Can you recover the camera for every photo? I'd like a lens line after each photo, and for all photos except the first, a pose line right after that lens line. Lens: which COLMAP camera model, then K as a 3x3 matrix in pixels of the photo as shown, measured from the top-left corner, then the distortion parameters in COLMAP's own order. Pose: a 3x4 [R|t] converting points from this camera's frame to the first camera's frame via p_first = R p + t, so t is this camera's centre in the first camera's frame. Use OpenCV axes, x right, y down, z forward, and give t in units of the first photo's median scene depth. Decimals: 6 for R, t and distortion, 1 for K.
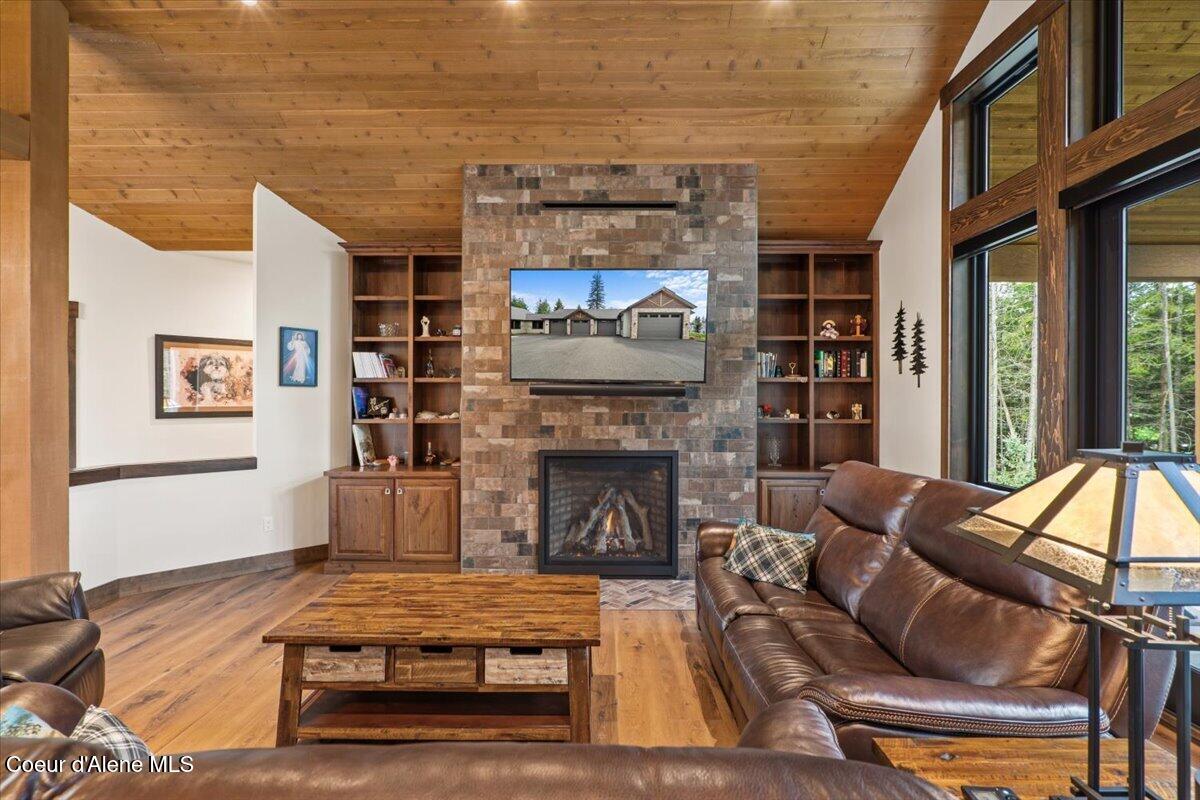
lens RADIAL K [[547.4, 0, 596.7], [0, 547.4, 401.9], [0, 0, 1]] dist [0.000171, 0.000805]
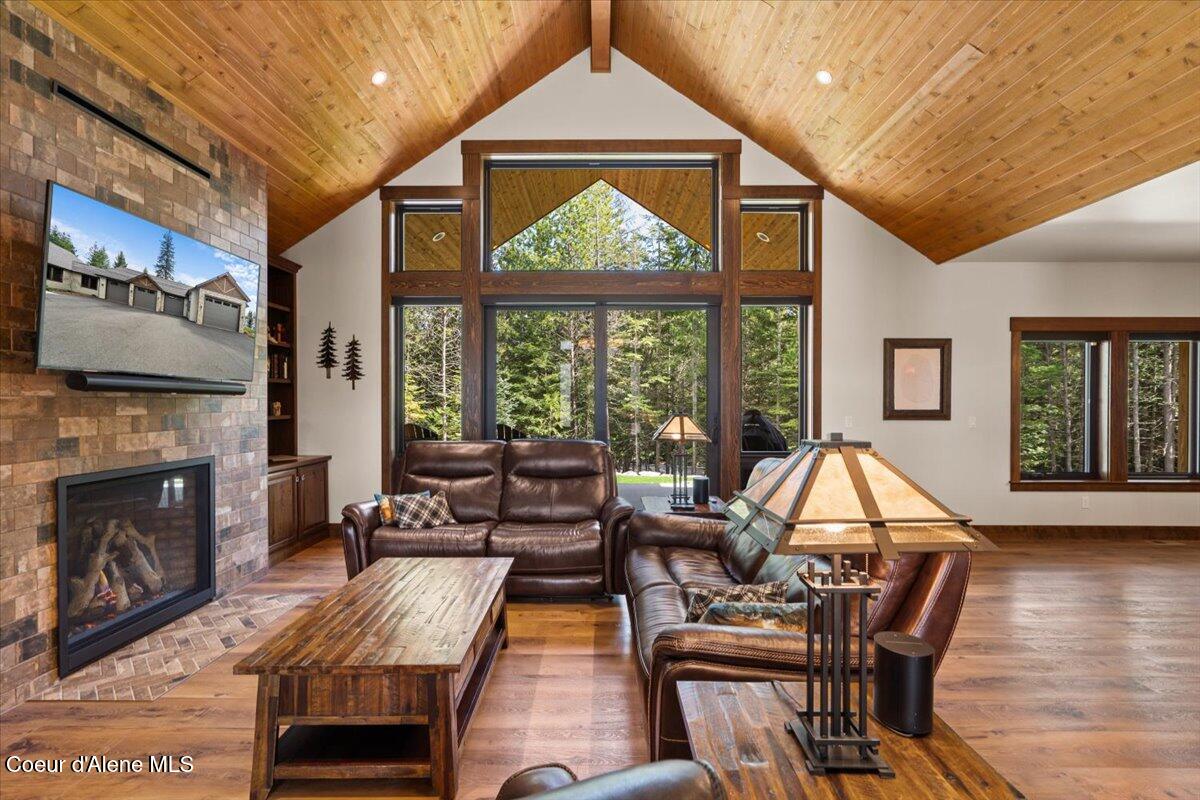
lens RADIAL K [[550.6, 0, 600.0], [0, 550.6, 404.3], [0, 0, 1]] dist [0.016107, 0.000223]
pose [[-0.017771, -0.008955, 0.999802, -0.758020], [0.000575, 0.999960, 0.008967, -0.001753], [-0.999842, 0.000734, -0.017765, 0.389513]]
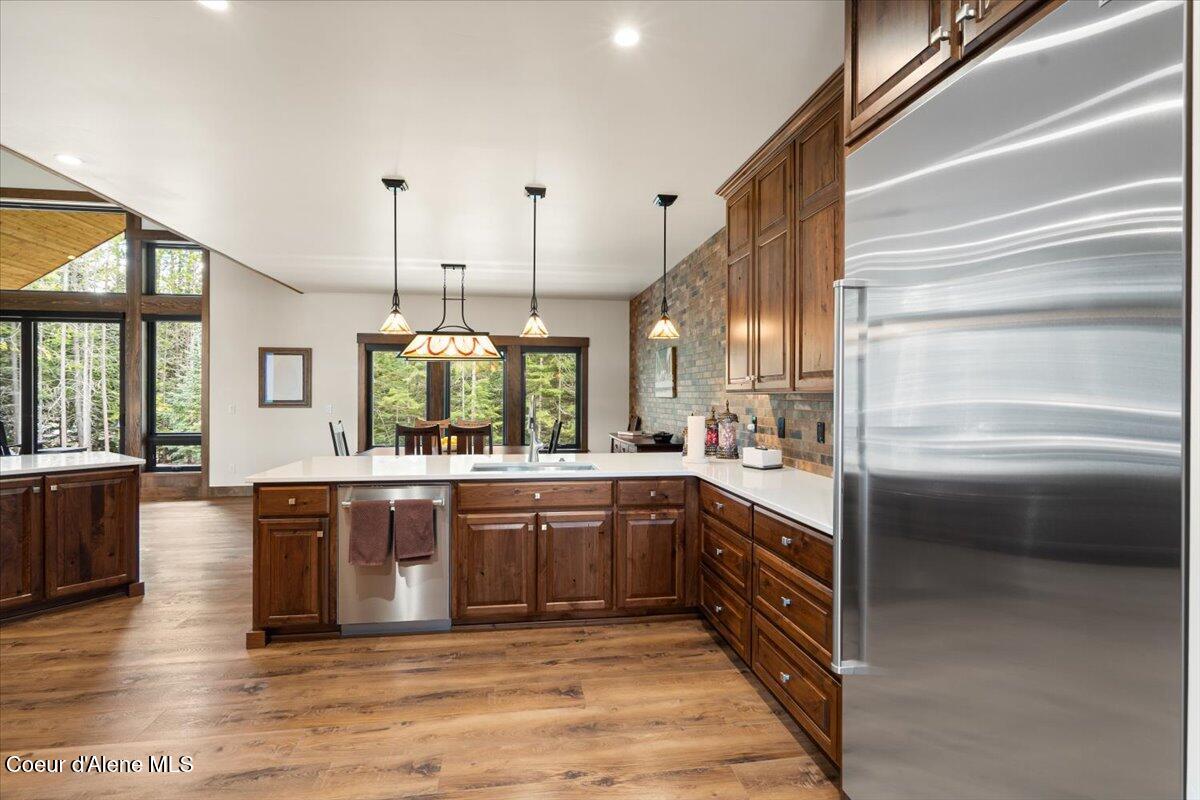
lens RADIAL K [[555.9, 0, 600.0], [0, 555.9, 400.0], [0, 0, 1]] dist [-0.005162, 0.000325]
pose [[-0.170390, -0.012690, 0.985295, -1.388110], [-0.000966, 0.999919, 0.012711, -0.000976], [-0.985376, 0.001215, -0.170389, -1.069038]]
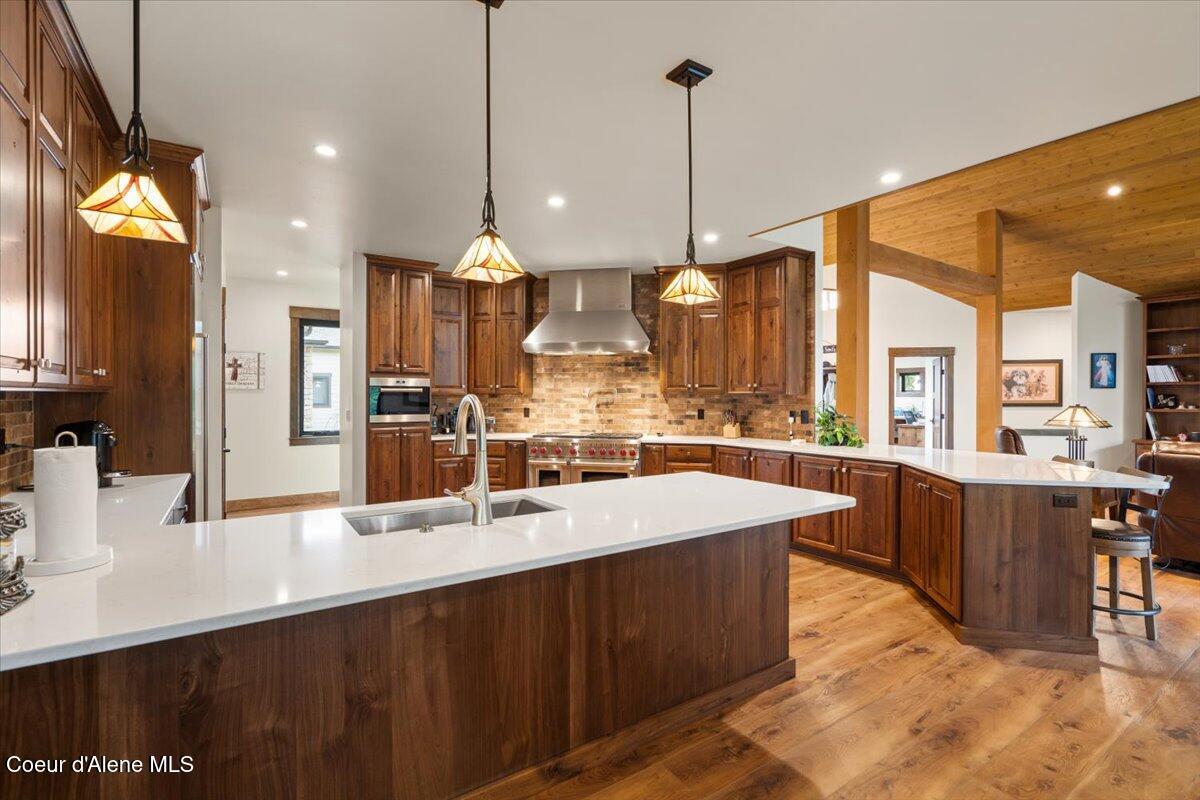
lens RADIAL K [[543.9, 0, 597.5], [0, 543.9, 400.0], [0, 0, 1]] dist [-0.003135, 0.000548]
pose [[0.568294, 0.003176, -0.822820, -0.070320], [-0.001495, 0.999995, 0.002827, 0.004994], [0.822824, -0.000376, 0.568296, -1.291362]]
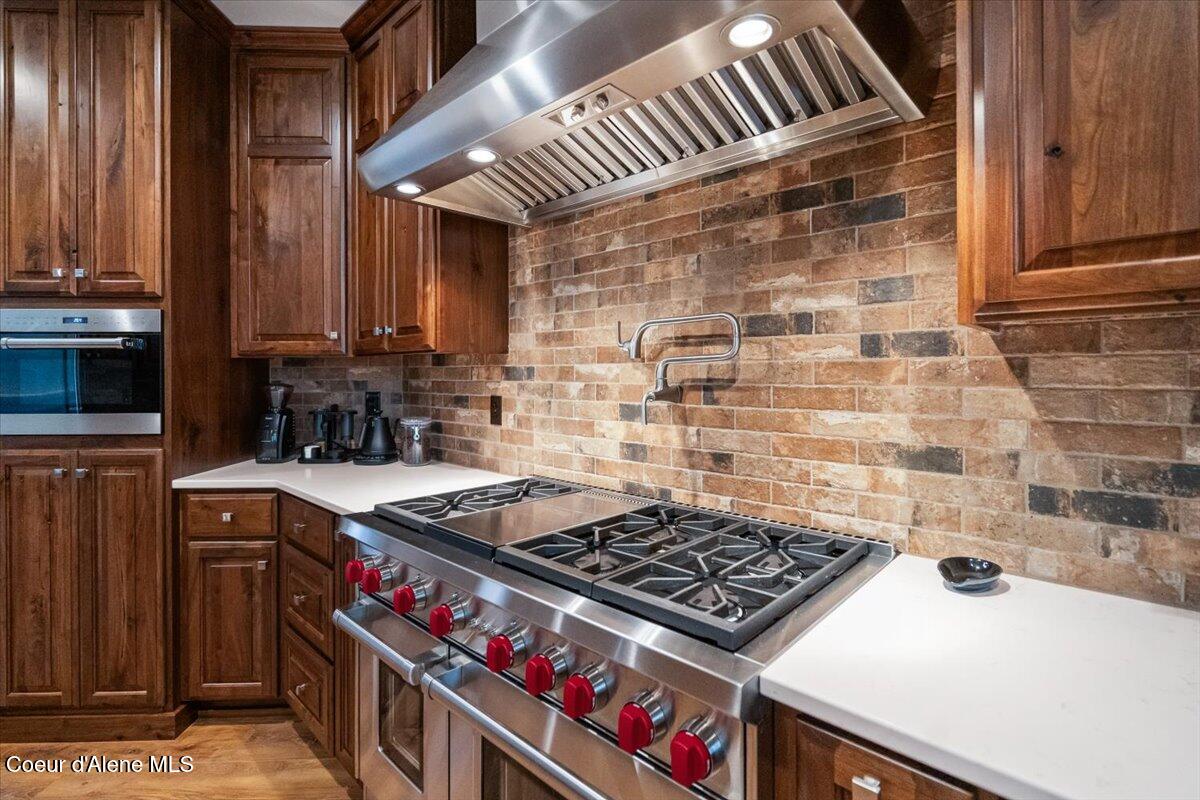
lens RADIAL K [[567.3, 0, 601.5], [0, 567.3, 371.4], [0, 0, 1]] dist [0.000001, 0.000431]
pose [[0.049404, -0.006765, -0.998756, -0.923731], [0.001236, 0.999977, -0.006712, 0.013096], [0.998778, -0.000903, 0.049411, -0.506234]]
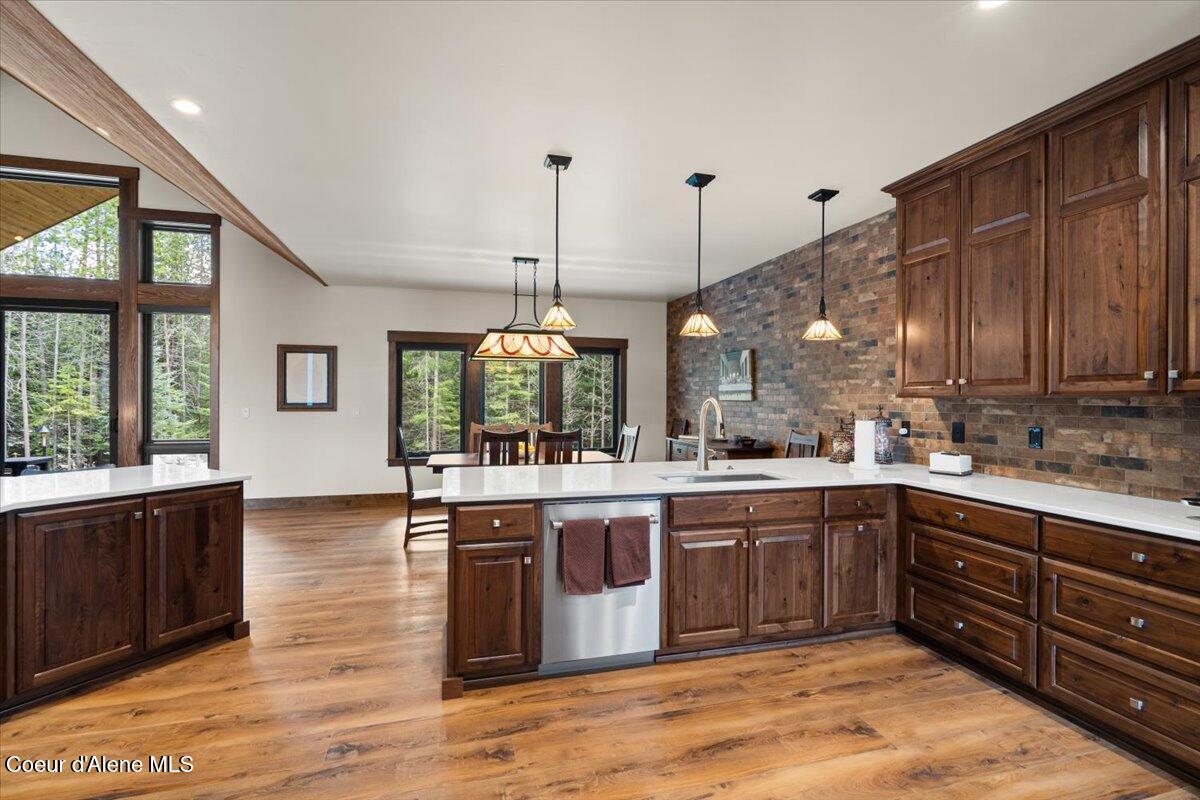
lens RADIAL K [[543.9, 0, 597.5], [0, 543.9, 400.0], [0, 0, 1]] dist [-0.003135, 0.000548]
pose [[-0.285542, -0.009039, 0.958324, -1.221588], [-0.003353, 0.999959, 0.008433, -0.001391], [-0.958360, -0.000805, -0.285560, -0.736847]]
